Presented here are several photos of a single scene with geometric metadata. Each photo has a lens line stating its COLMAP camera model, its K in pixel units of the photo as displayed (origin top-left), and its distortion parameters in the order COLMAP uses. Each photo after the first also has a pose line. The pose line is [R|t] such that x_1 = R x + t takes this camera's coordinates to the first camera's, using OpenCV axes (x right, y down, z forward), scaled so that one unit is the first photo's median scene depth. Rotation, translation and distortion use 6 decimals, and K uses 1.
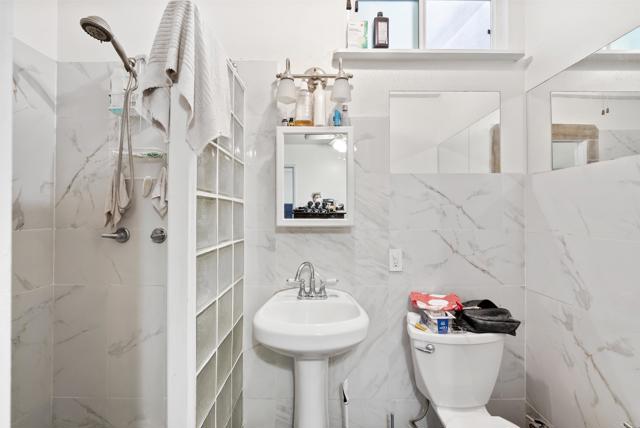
lens RADIAL K [[292.2, 0, 318.1], [0, 292.2, 209.9], [0, 0, 1]] dist [-0.004468, 0.000882]
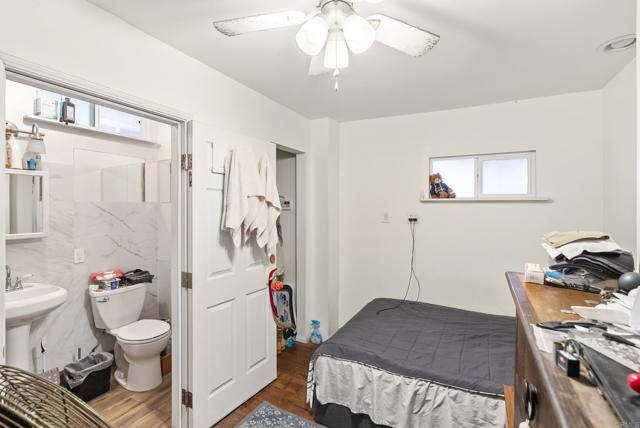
lens RADIAL K [[292.2, 0, 319.6], [0, 292.2, 208.8], [0, 0, 1]] dist [-0.004468, 0.000882]
pose [[0.481390, -0.006181, 0.876484, -0.512377], [-0.004986, 0.999940, 0.009791, -0.109967], [-0.876492, -0.009084, 0.481331, -0.944701]]
